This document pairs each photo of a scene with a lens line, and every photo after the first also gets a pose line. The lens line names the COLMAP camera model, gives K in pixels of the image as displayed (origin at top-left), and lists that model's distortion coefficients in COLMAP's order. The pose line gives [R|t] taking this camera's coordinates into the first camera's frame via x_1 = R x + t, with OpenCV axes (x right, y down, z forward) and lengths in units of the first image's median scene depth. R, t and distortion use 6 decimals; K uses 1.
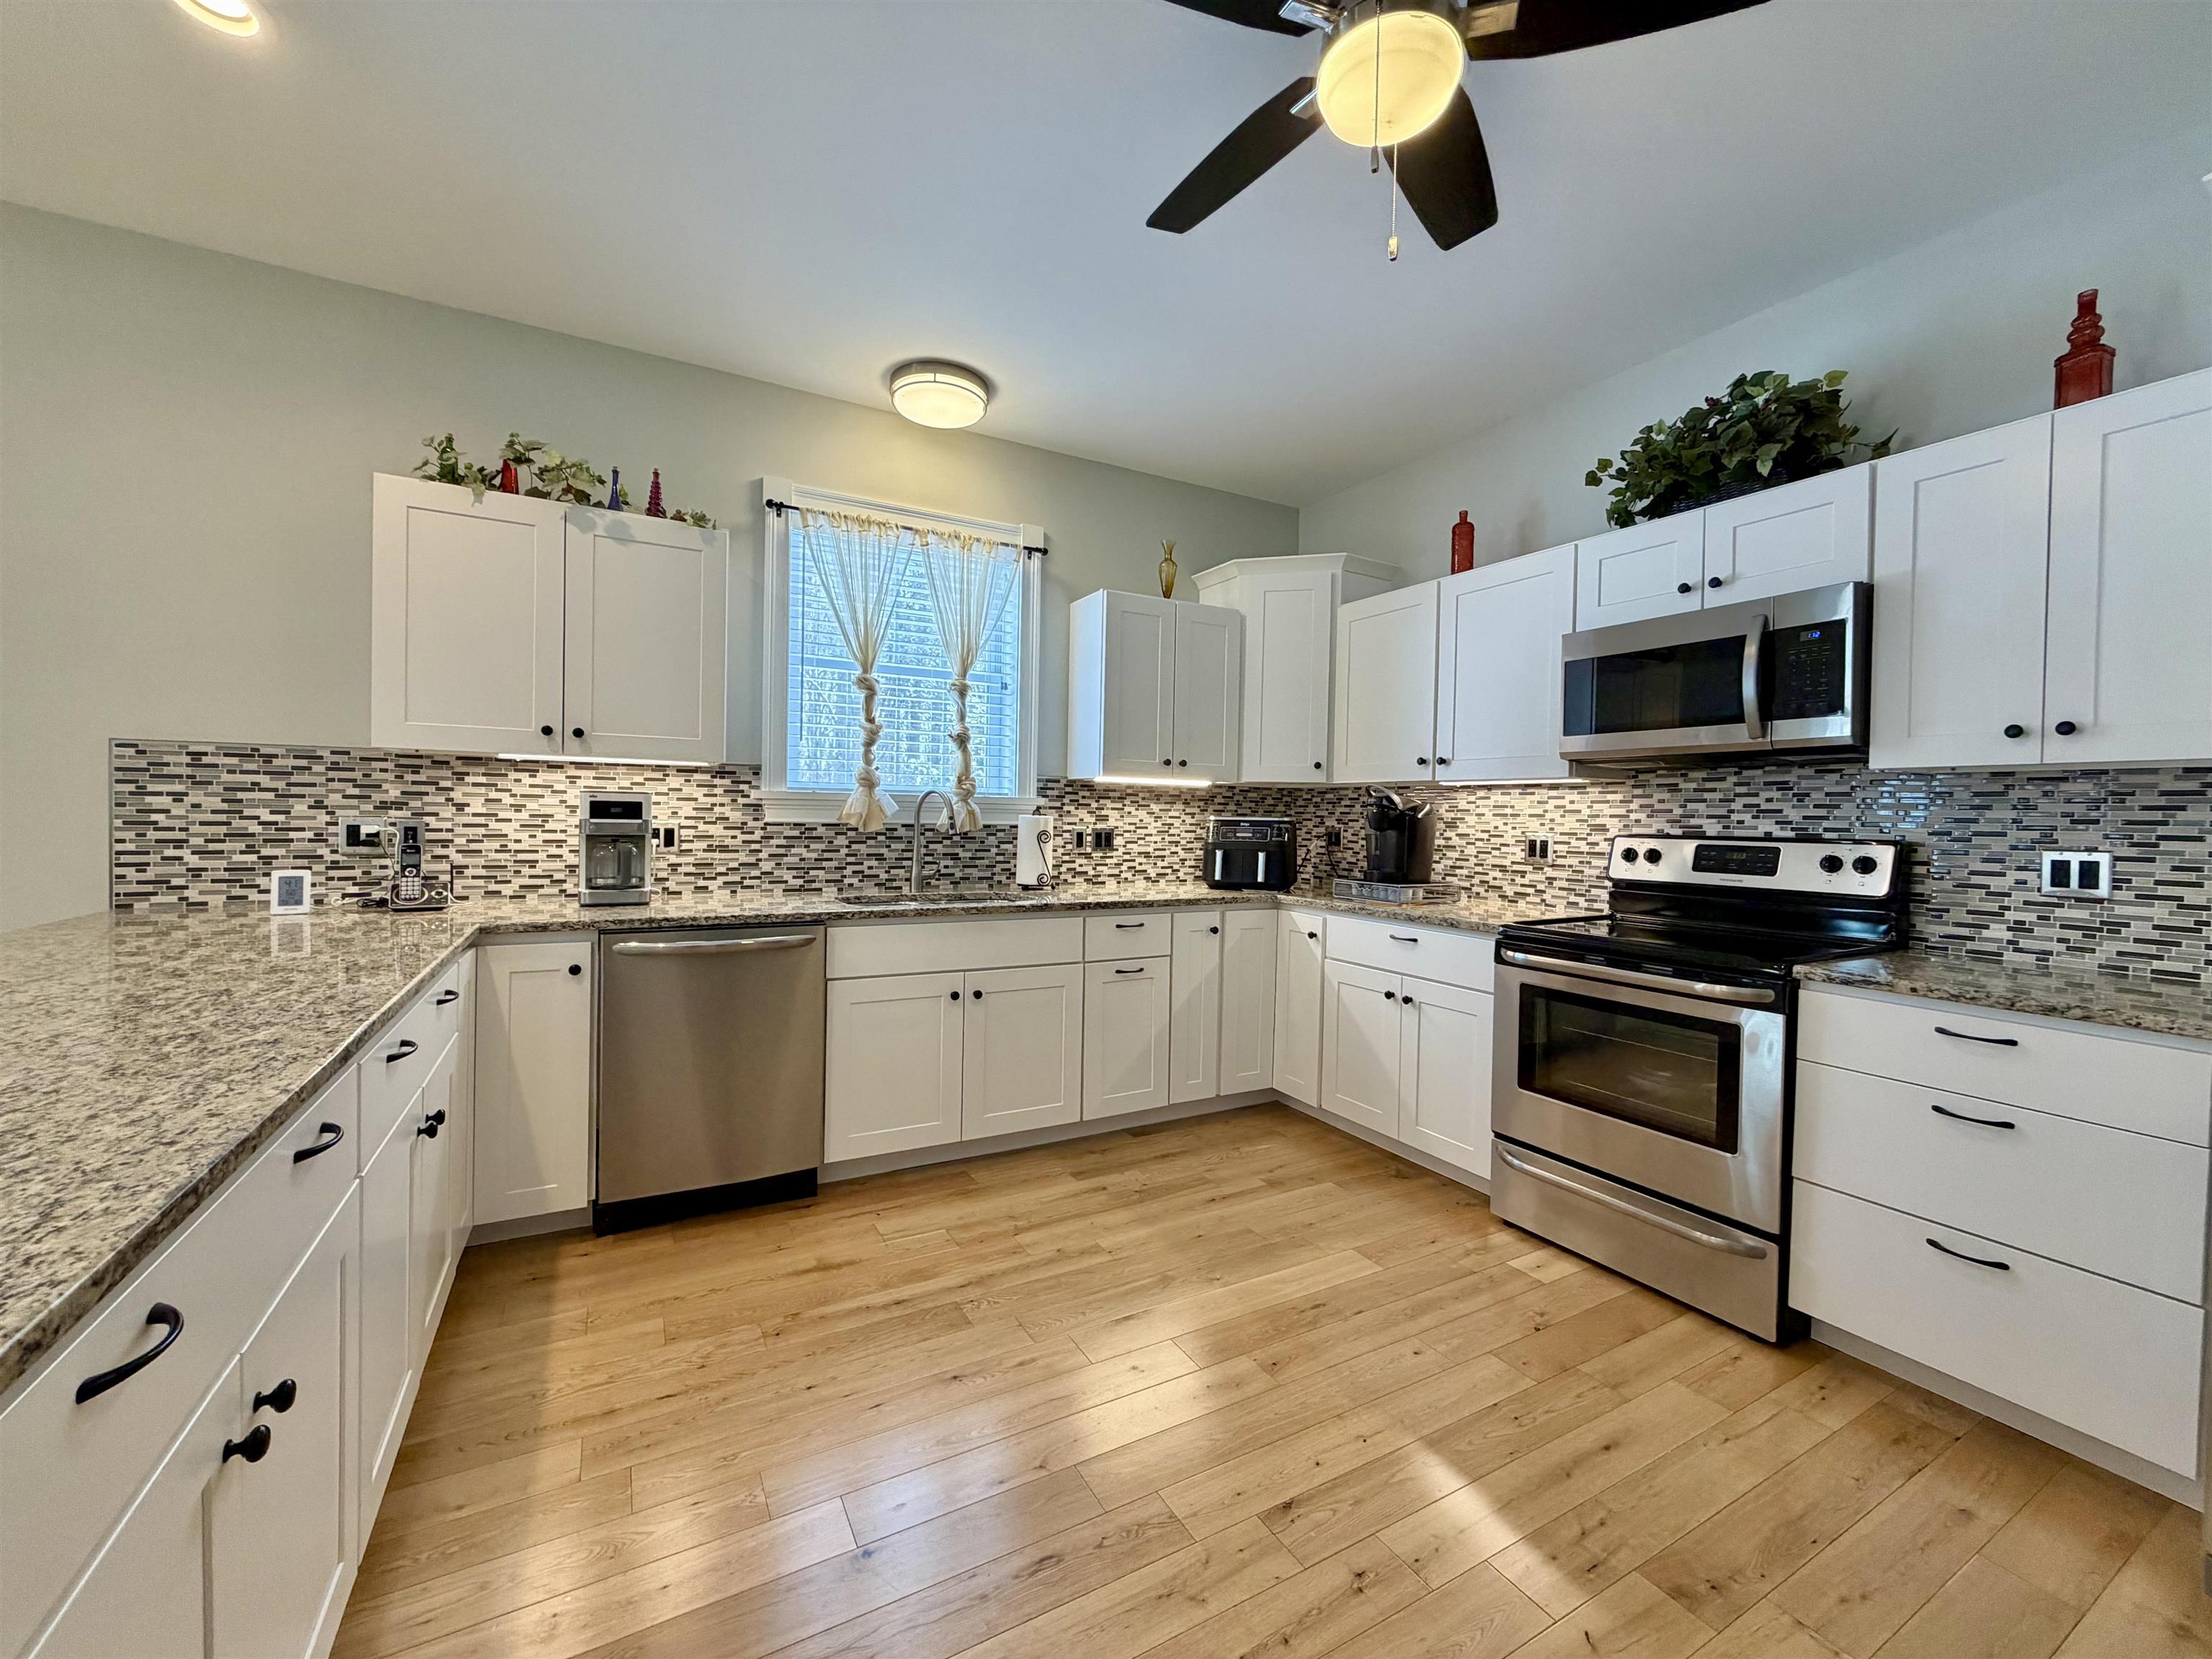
lens RADIAL K [[878.1, 0, 1097.1], [0, 878.1, 829.0], [0, 0, 1]] dist [0.000769, -0.000549]
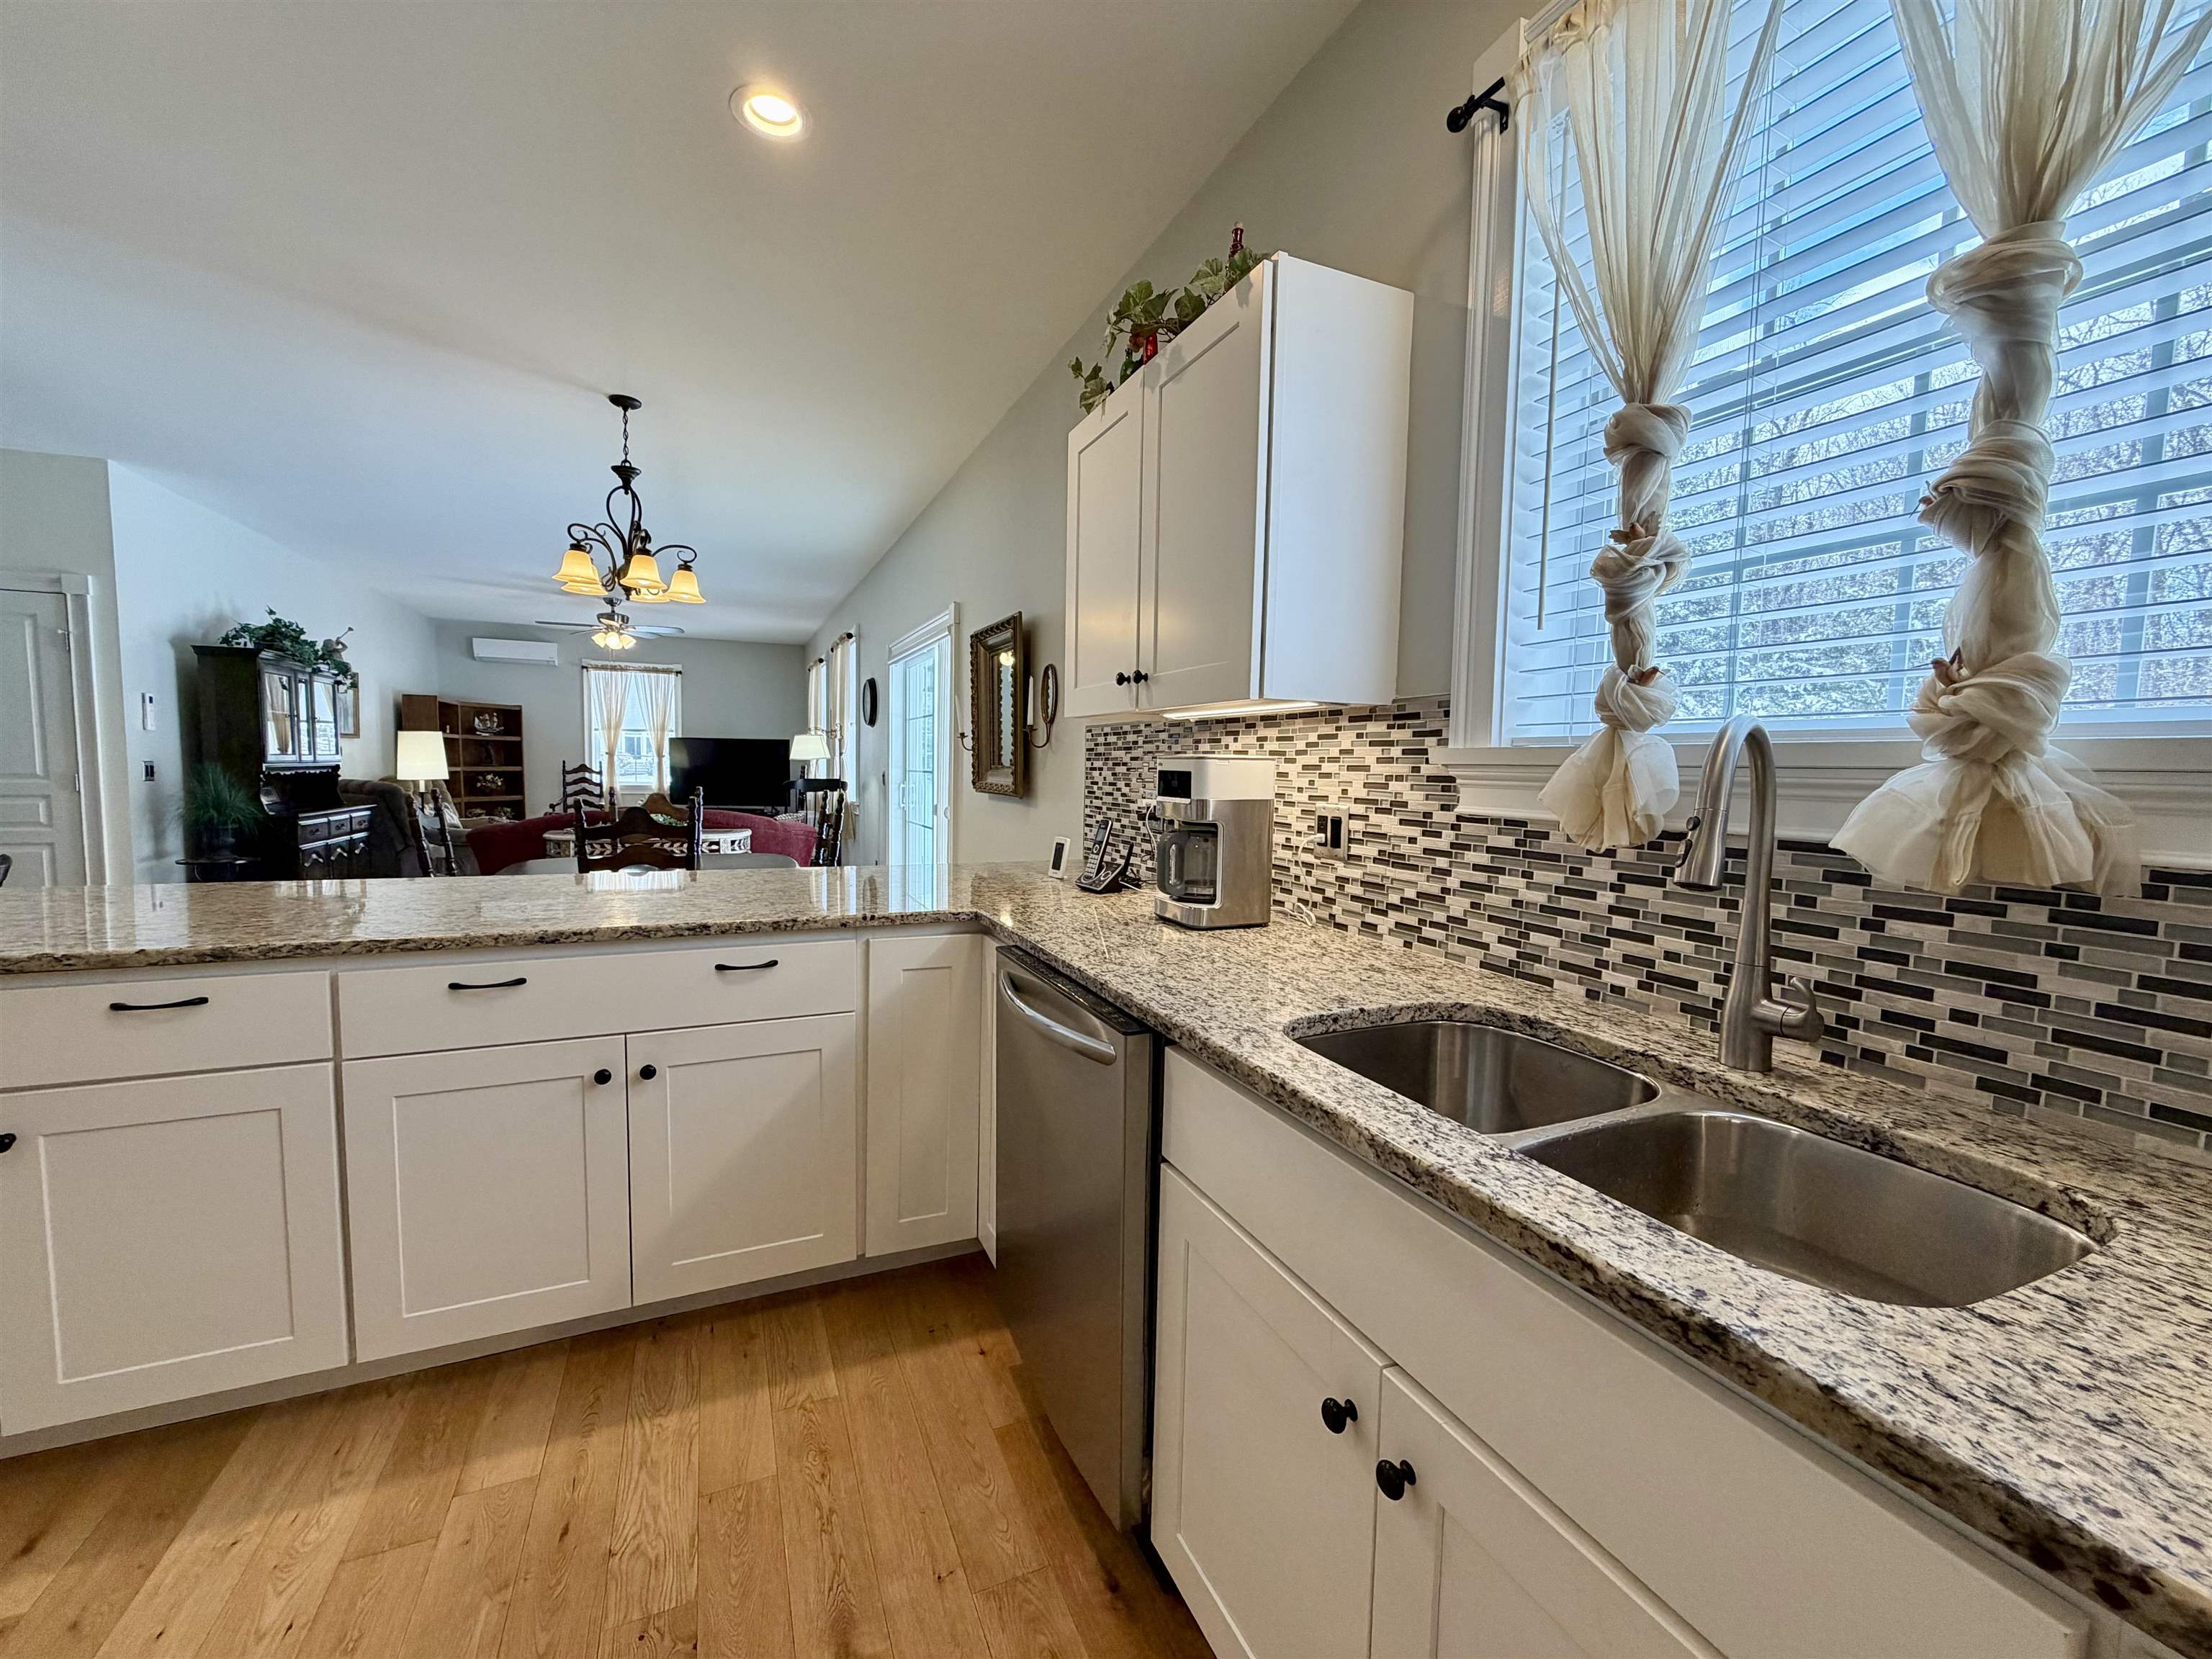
lens RADIAL K [[878.1, 0, 1097.1], [0, 878.1, 829.0], [0, 0, 1]] dist [0.000769, -0.000549]
pose [[-0.085298, 0.051975, -0.994999, 0.124431], [-0.038063, 0.997739, 0.055381, -0.019893], [0.995628, 0.042596, -0.083126, 0.897123]]
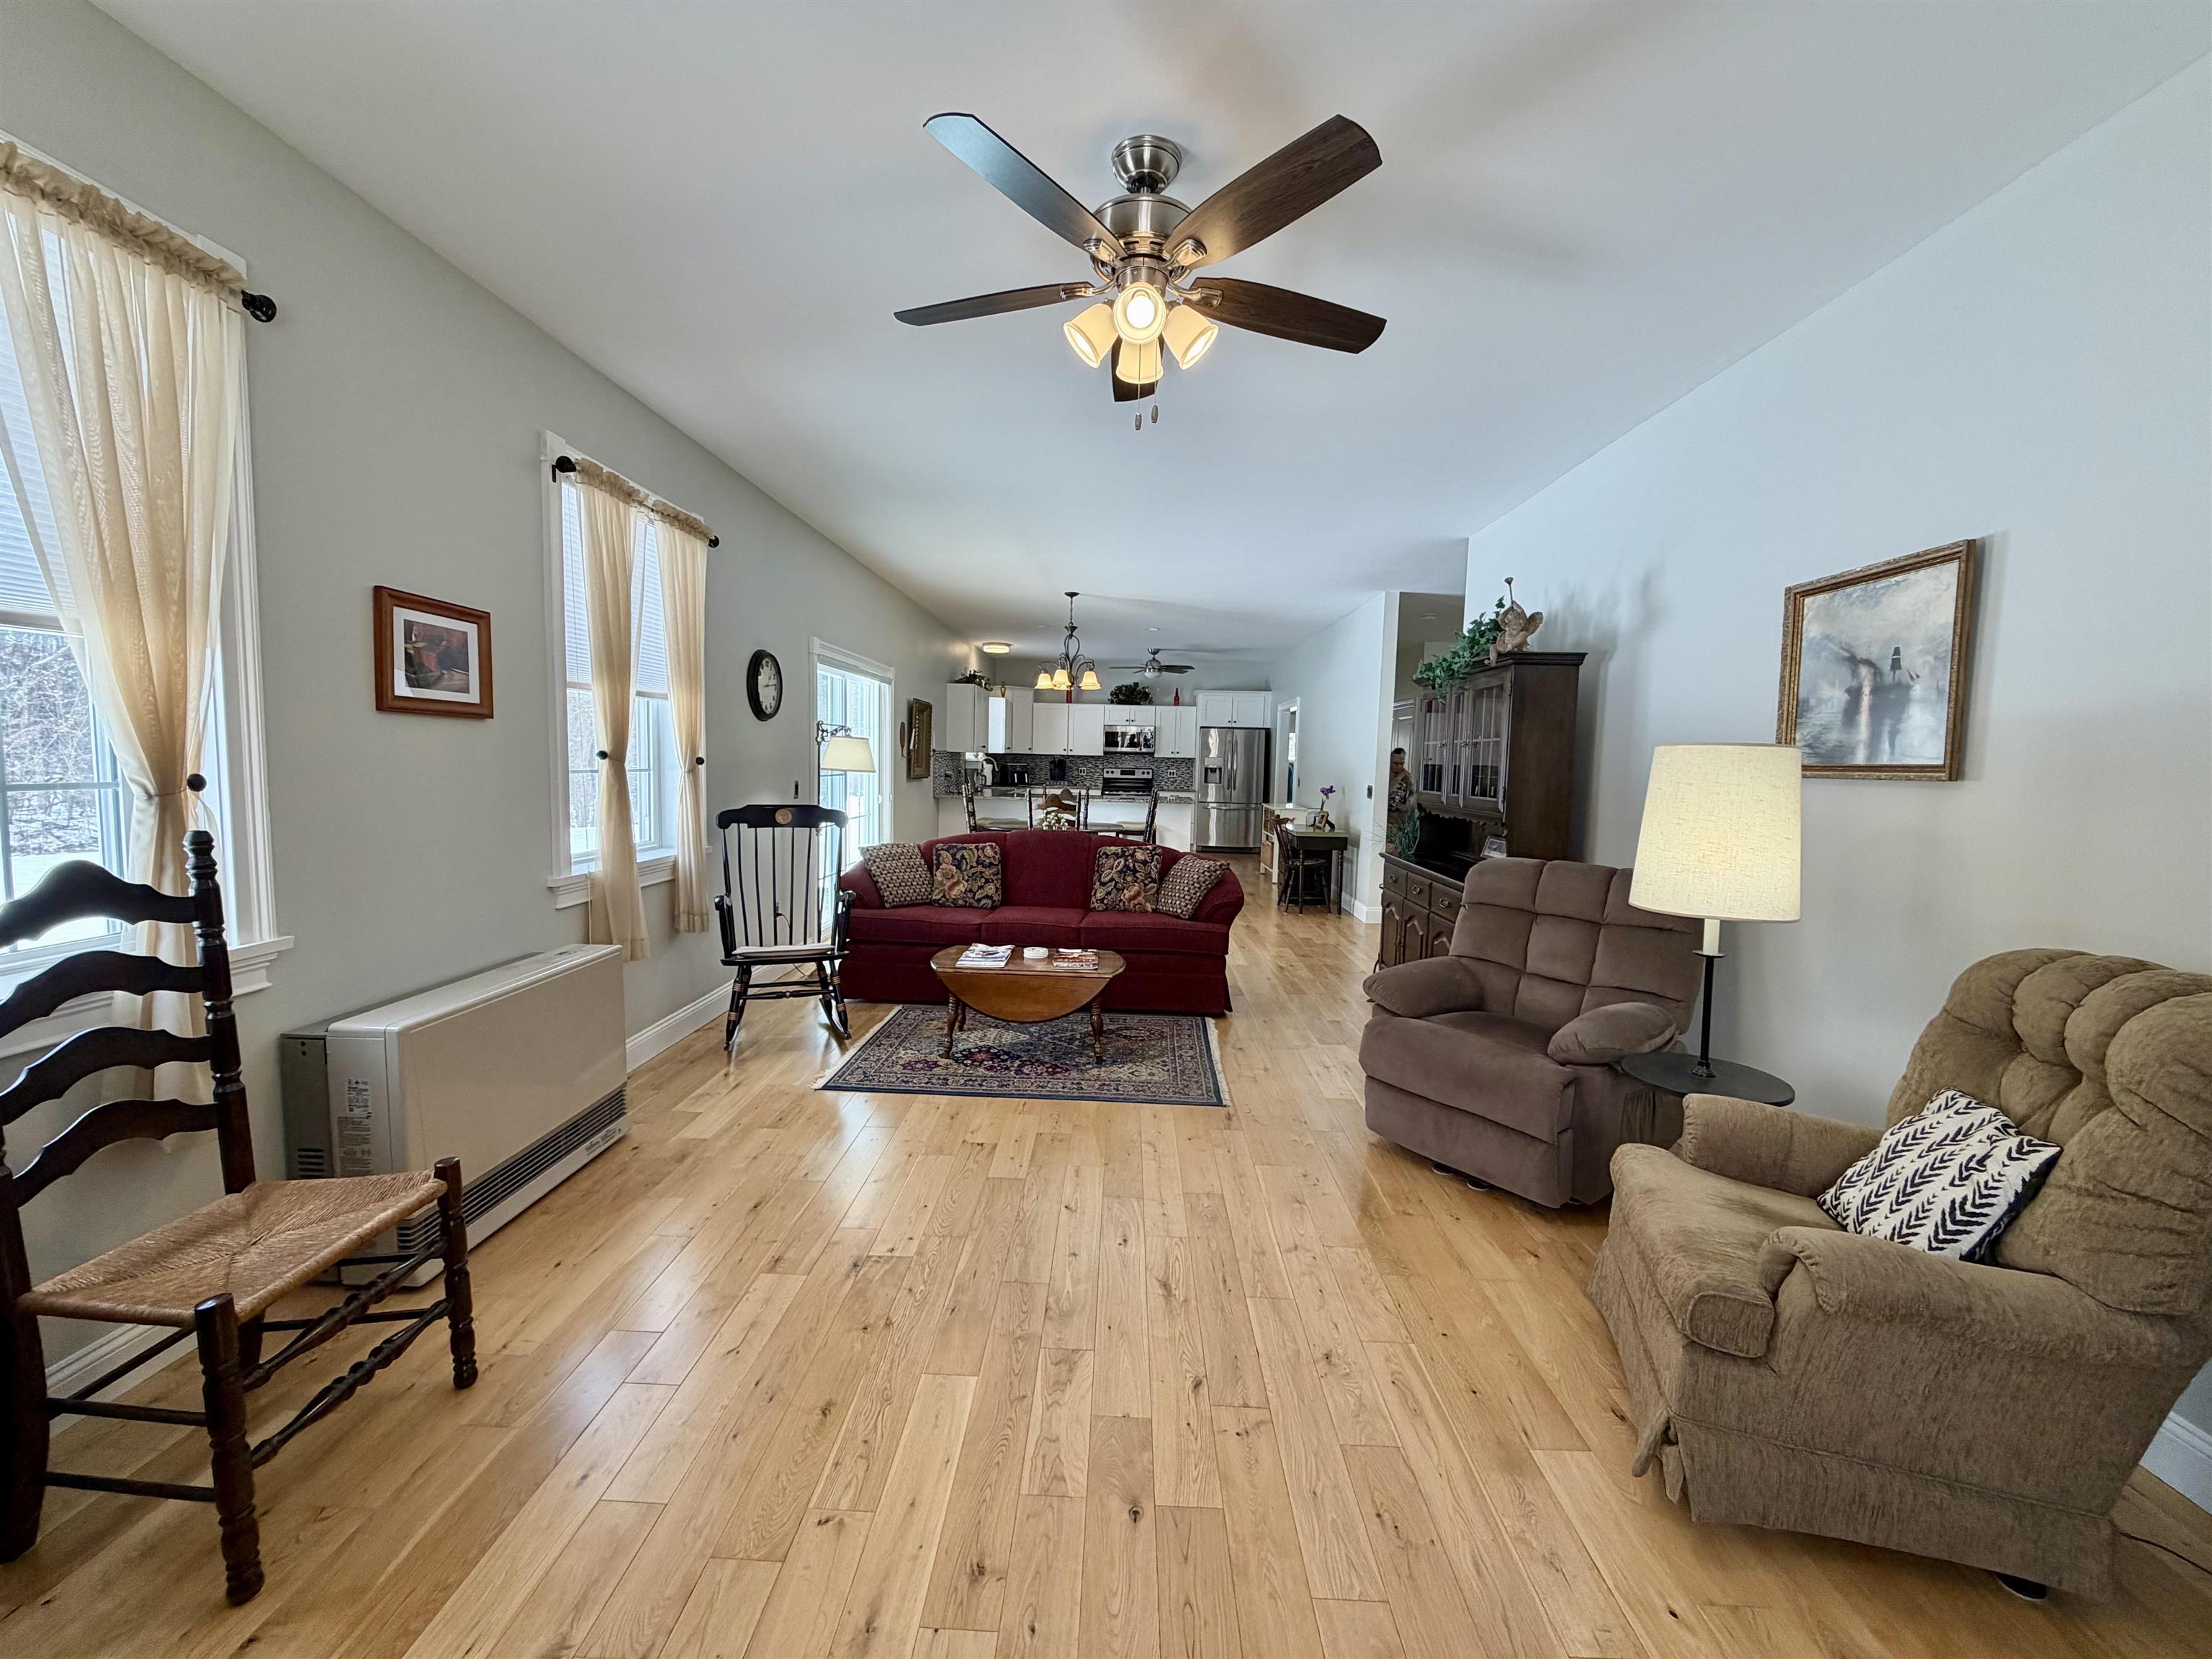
lens RADIAL K [[878.1, 0, 1097.1], [0, 878.1, 829.0], [0, 0, 1]] dist [0.000769, -0.000549]
pose [[0.510437, -0.077212, 0.856442, -3.237090], [-0.000850, 0.995915, 0.090293, -0.085809], [-0.859915, -0.046817, 0.508286, -1.258356]]
